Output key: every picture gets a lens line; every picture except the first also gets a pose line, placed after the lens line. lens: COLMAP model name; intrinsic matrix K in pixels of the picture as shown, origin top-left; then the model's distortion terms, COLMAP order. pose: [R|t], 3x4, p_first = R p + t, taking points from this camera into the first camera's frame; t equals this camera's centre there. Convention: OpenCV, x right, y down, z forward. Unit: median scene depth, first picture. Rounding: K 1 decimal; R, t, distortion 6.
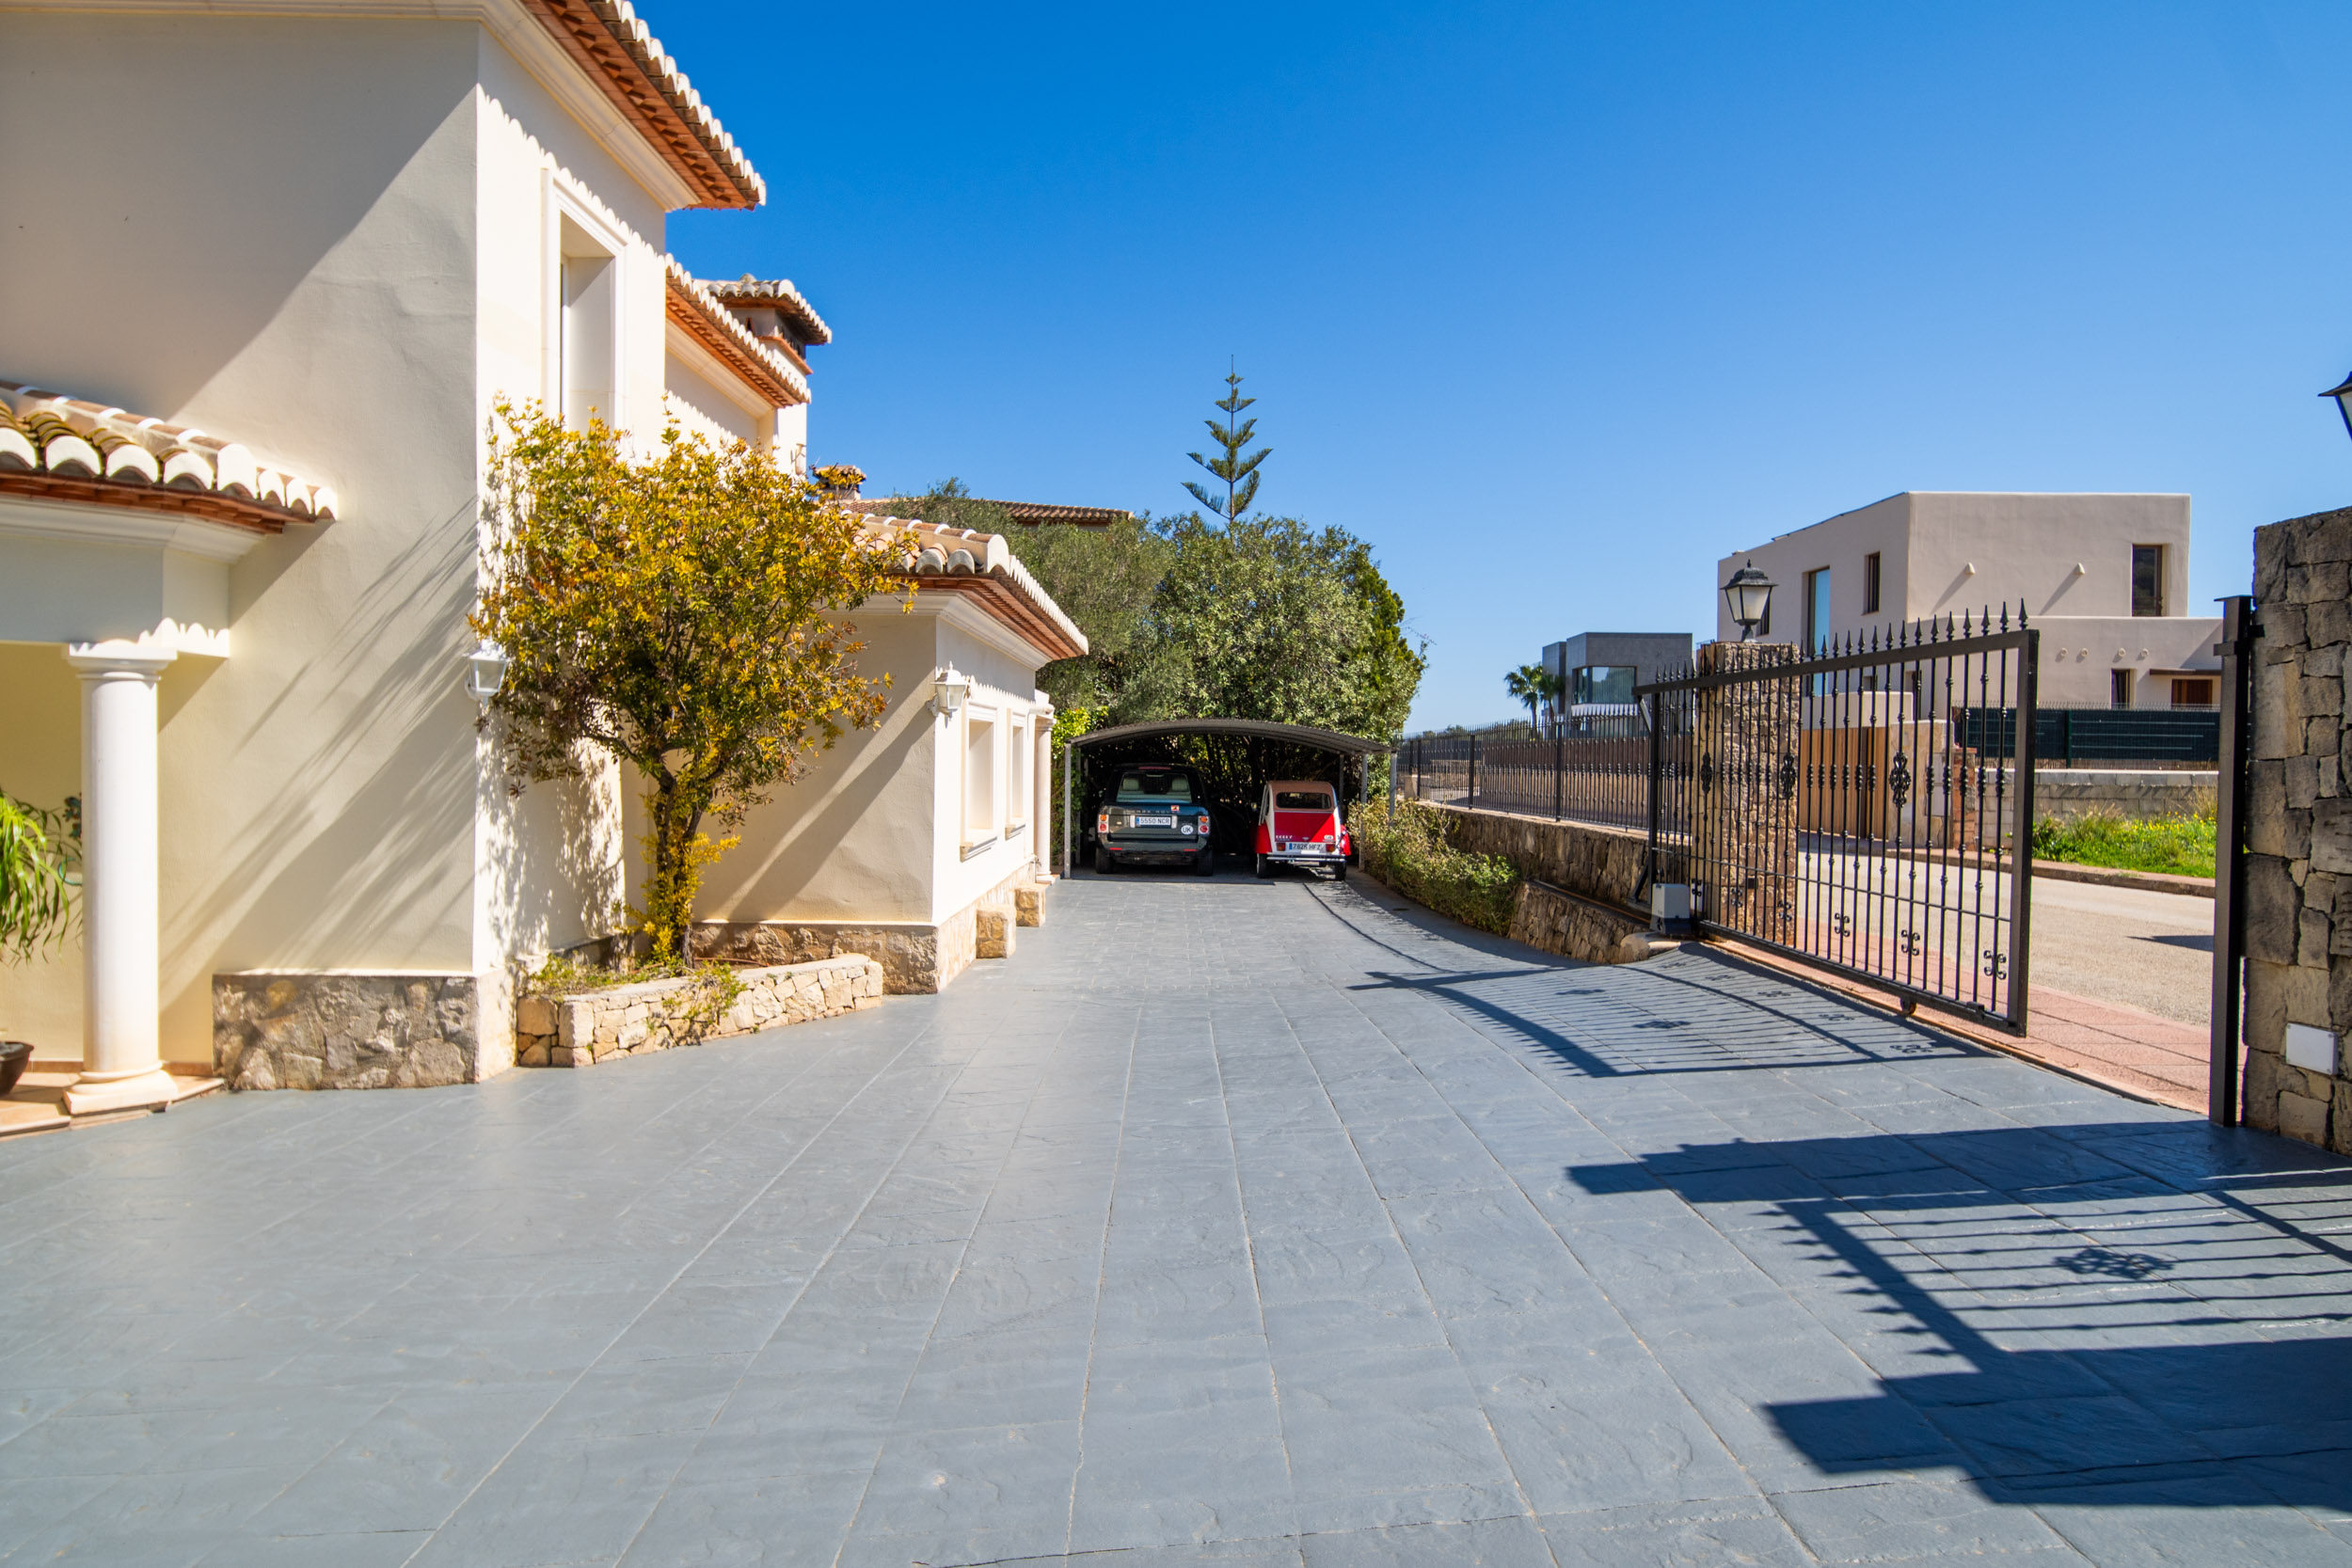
lens RADIAL K [[1291.3, 0, 1186.3], [0, 1291.3, 776.8], [0, 0, 1]] dist [-0.003678, 0.000683]
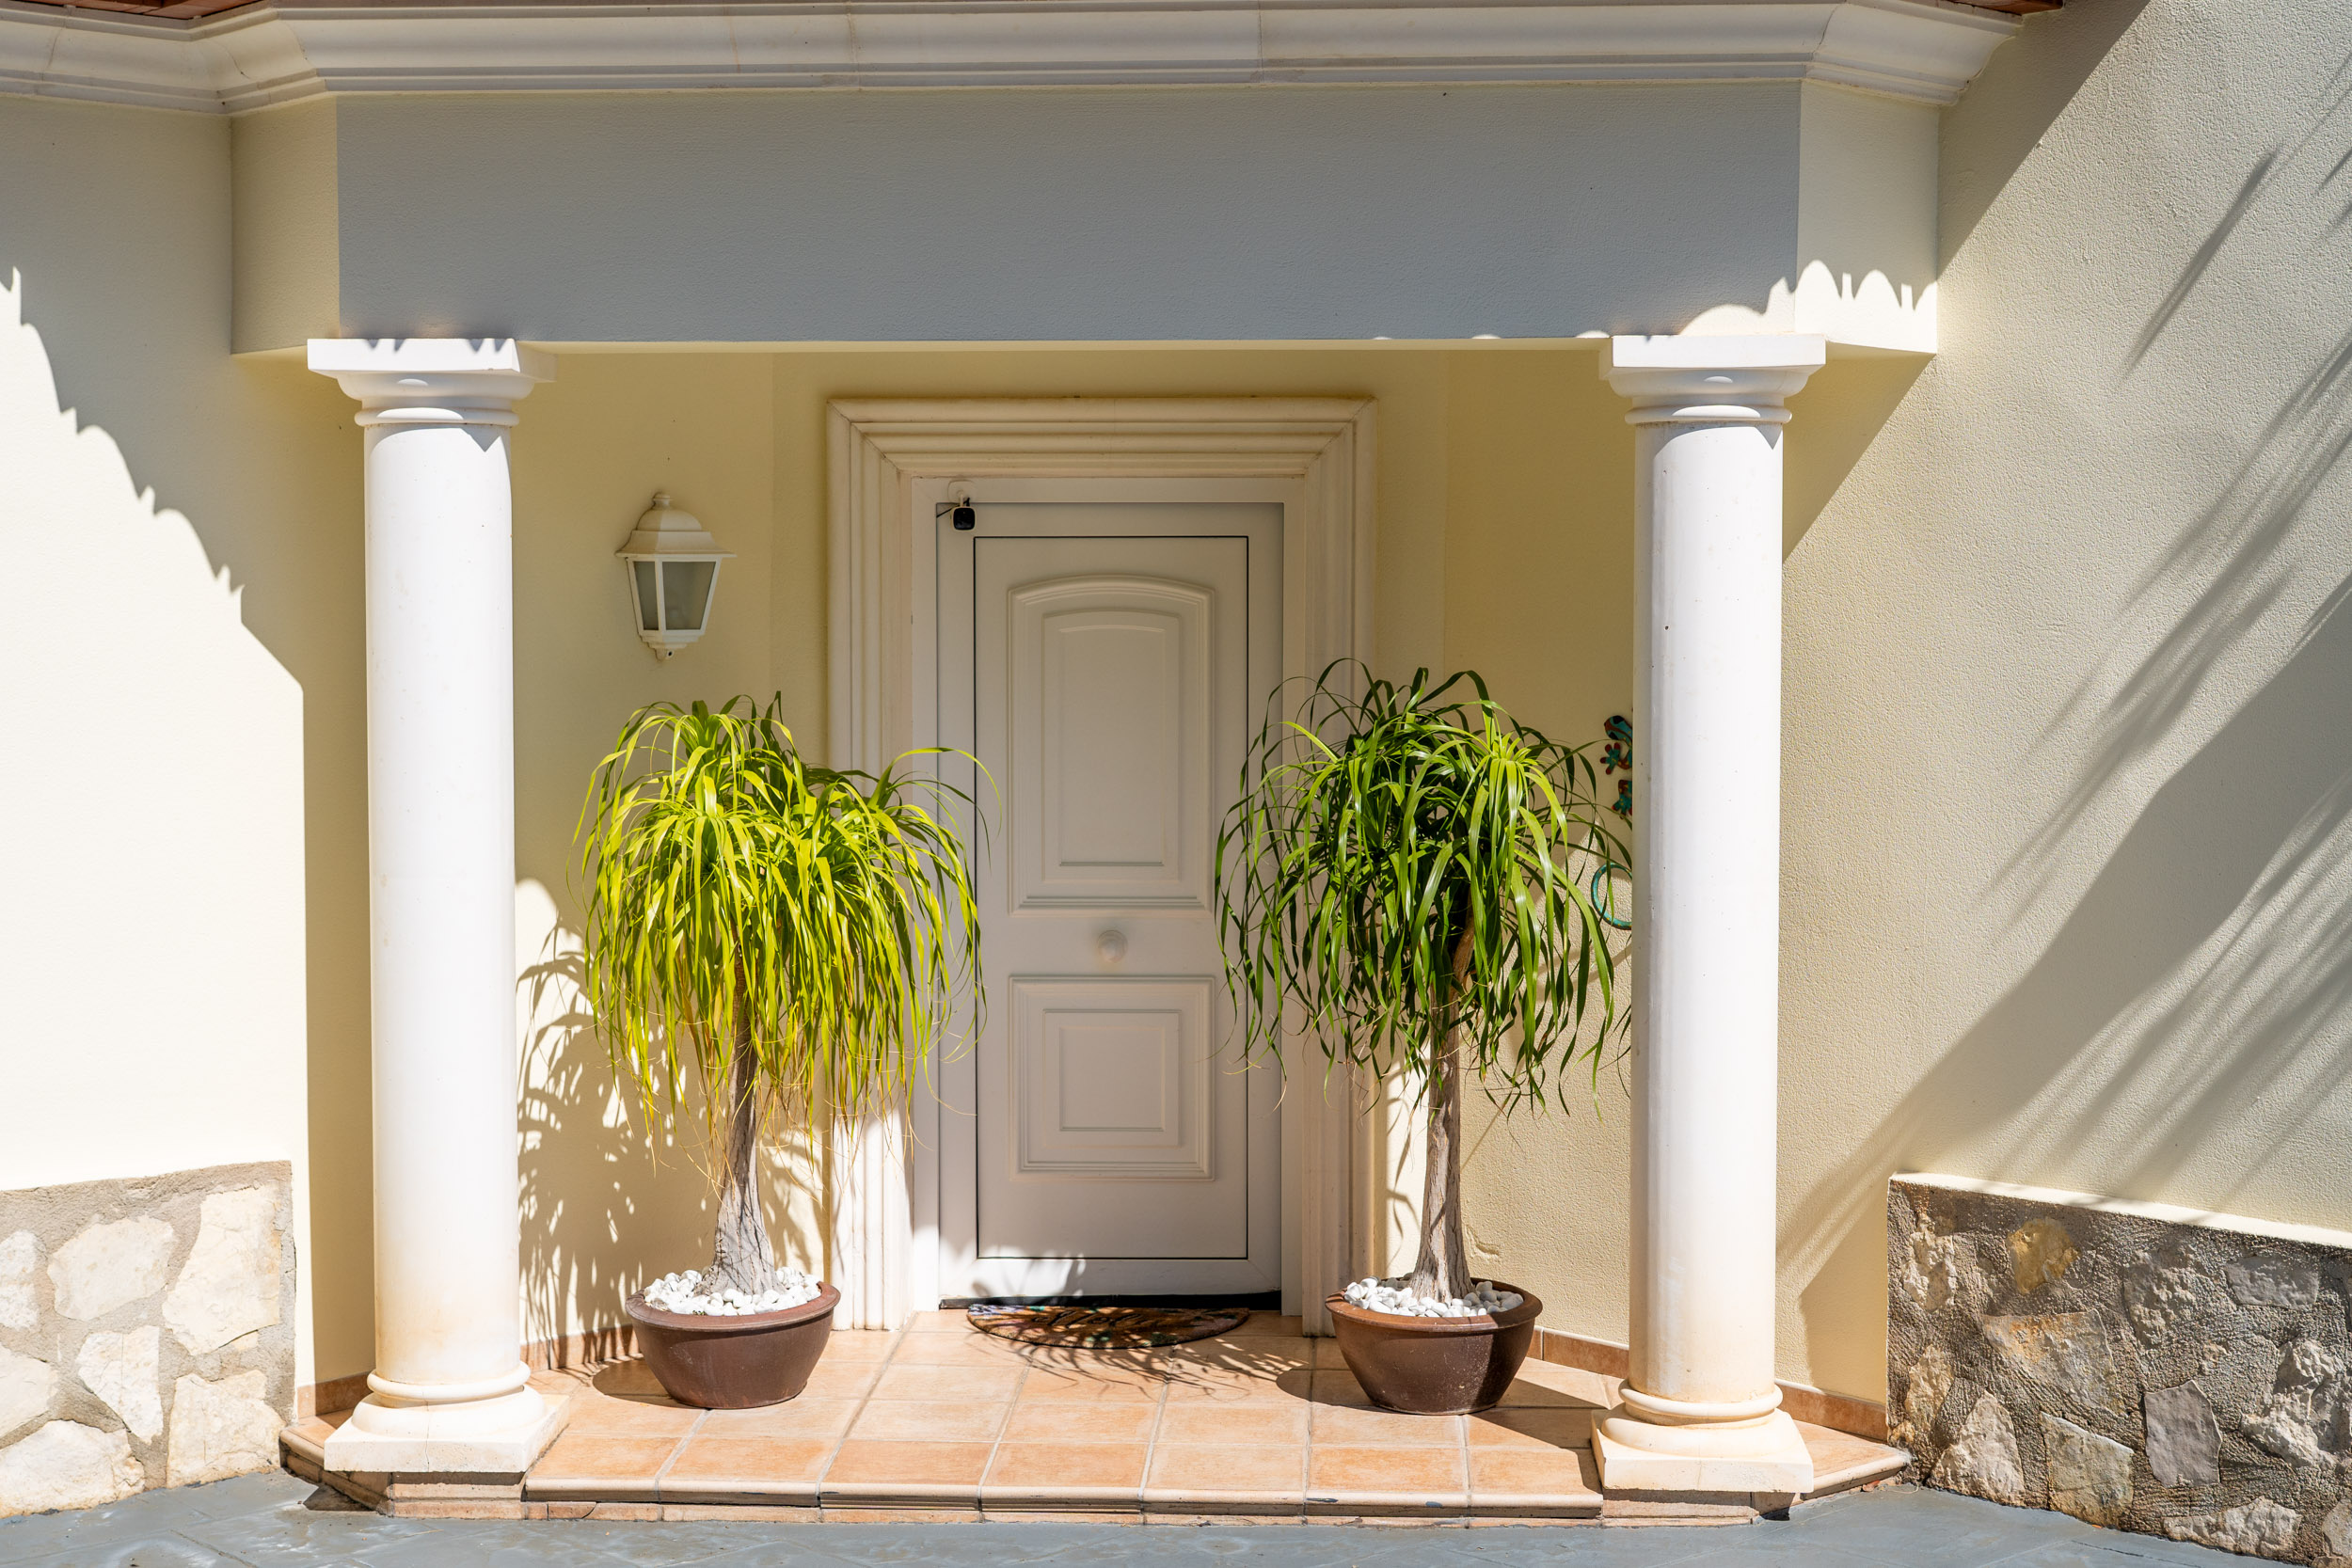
lens RADIAL K [[3387.1, 0, 1175.4], [0, 3387.1, 745.0], [0, 0, 1]] dist [-0.022630, -0.004053]
pose [[0.661814, 0.022710, -0.749324, -0.138672], [-0.006230, 0.999673, 0.024795, -0.000950], [0.749642, -0.011741, 0.661740, 0.167990]]
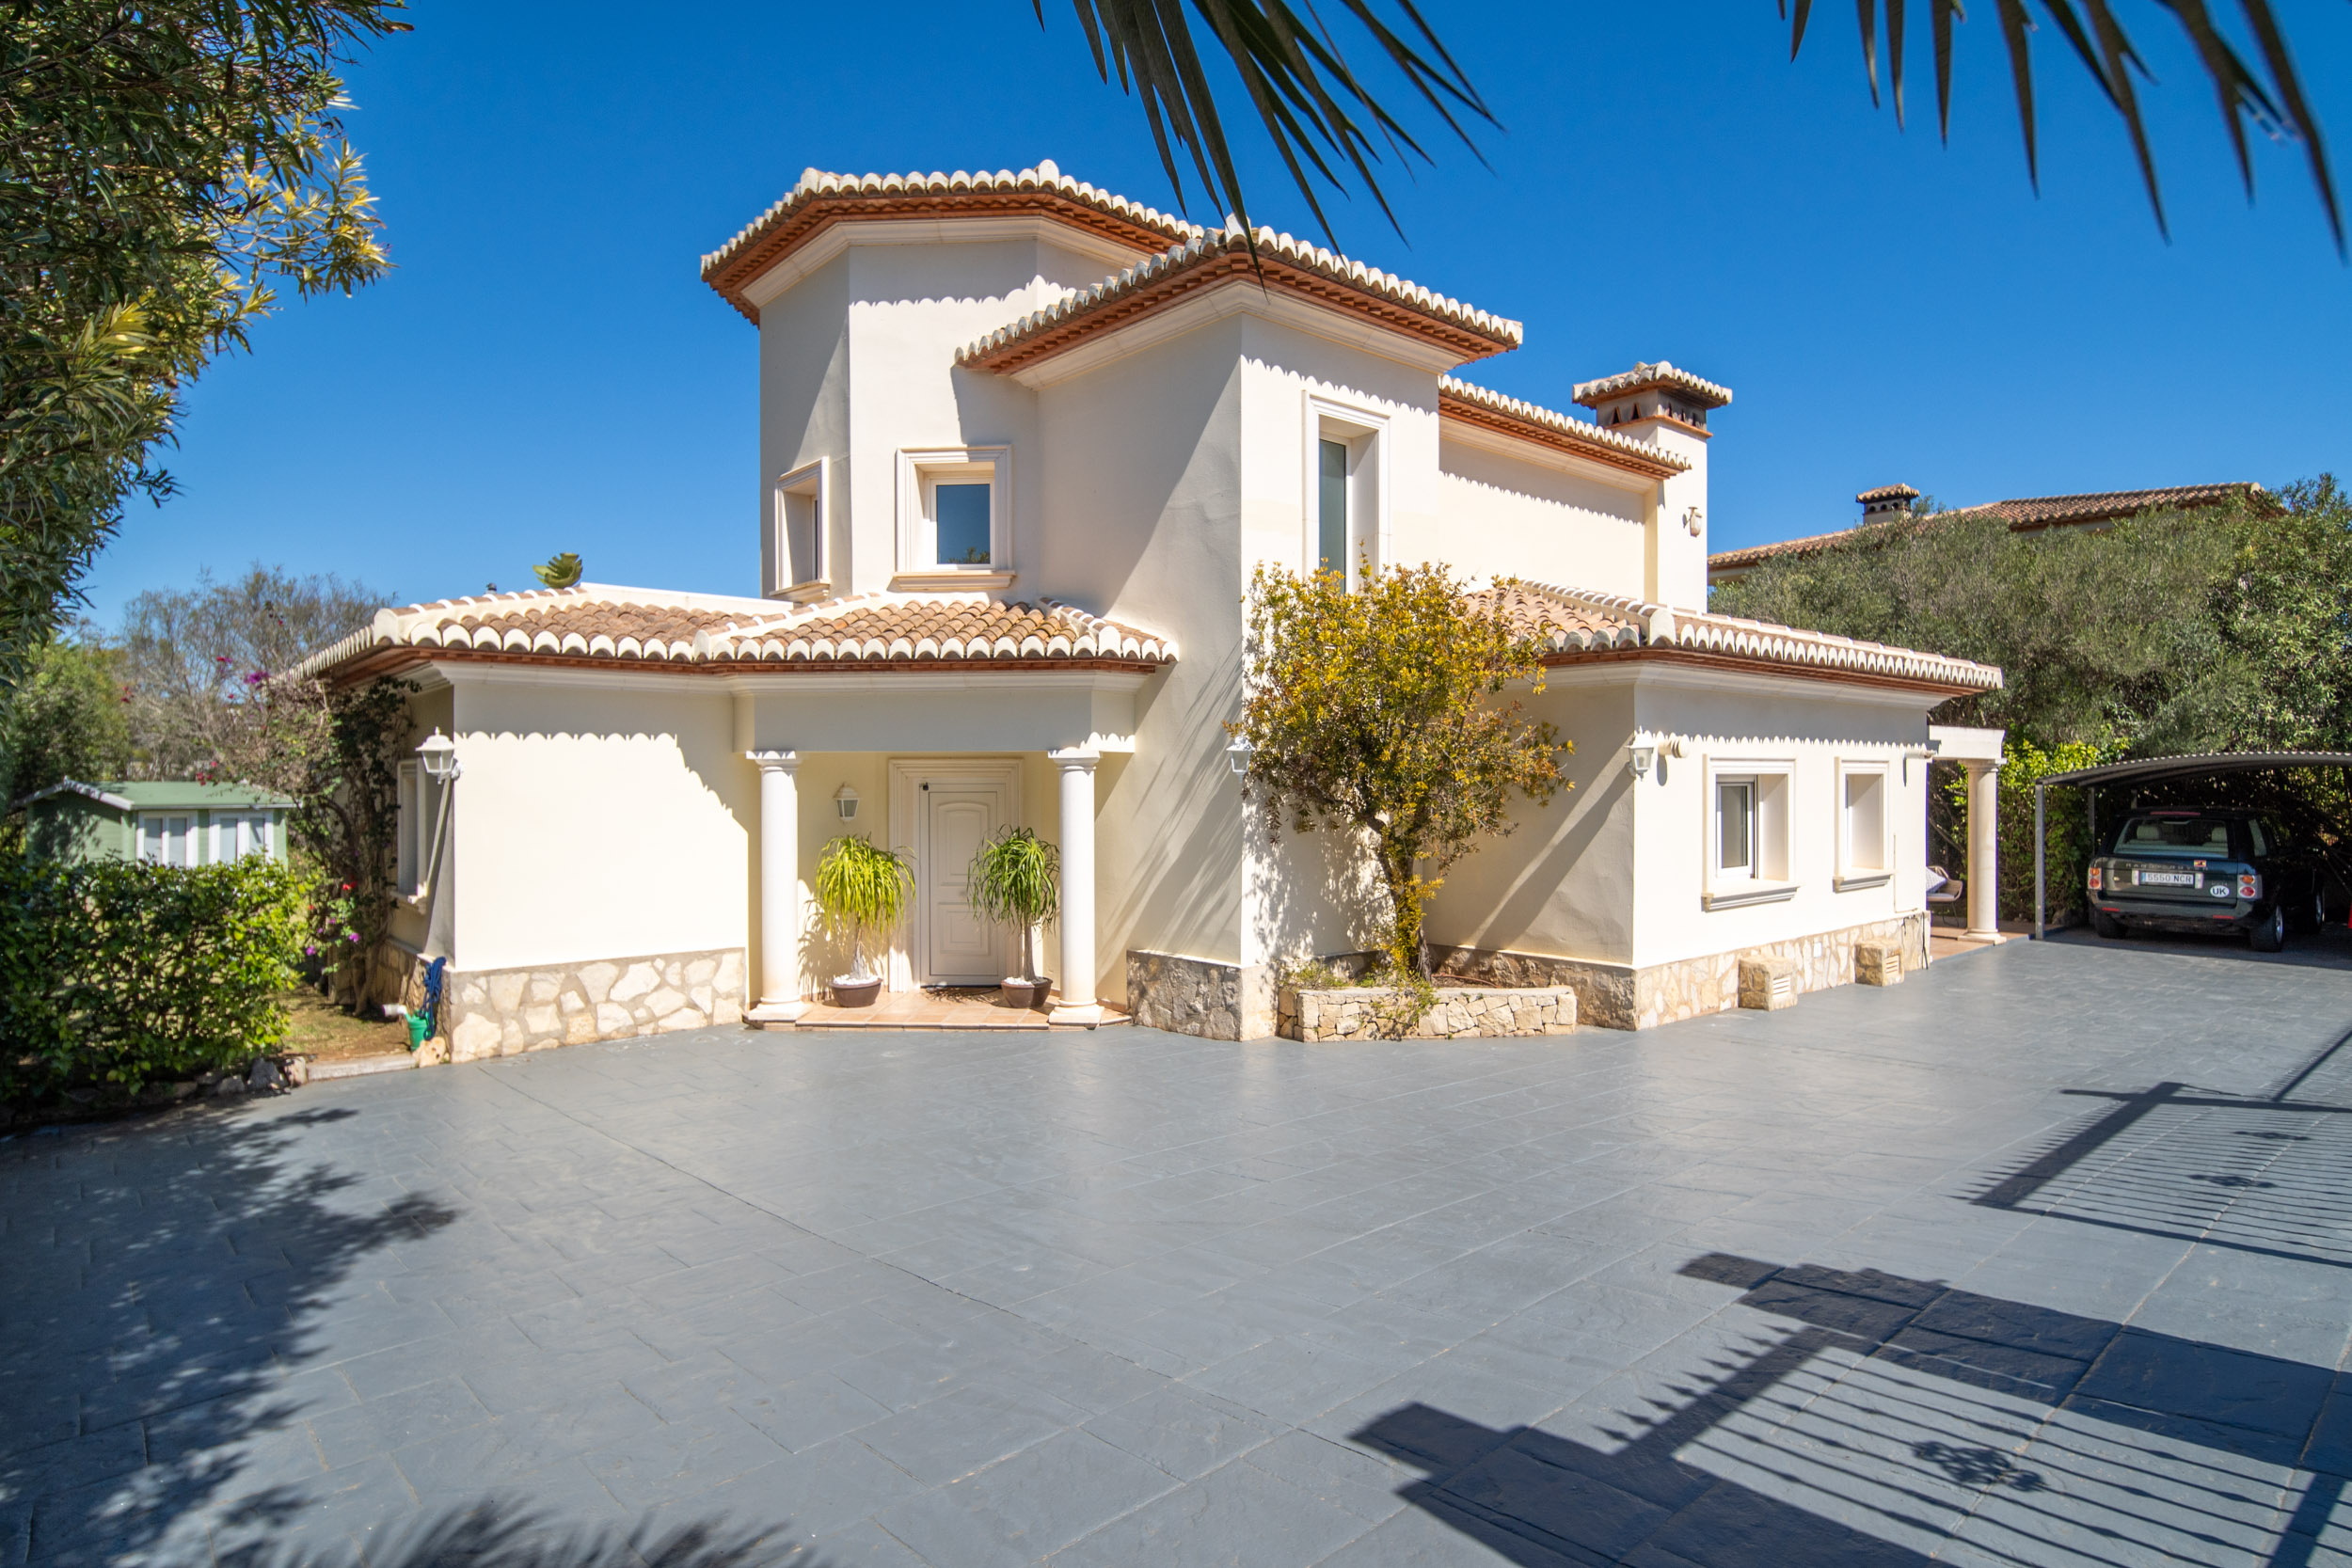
lens RADIAL K [[1256.6, 0, 1179.5], [0, 1256.6, 791.0], [0, 0, 1]] dist [-0.002432, 0.000319]
pose [[0.655825, -0.005077, -0.754896, 0.465890], [-0.004036, 0.999940, -0.010231, -0.029071], [0.754903, 0.009757, 0.655764, 0.019893]]
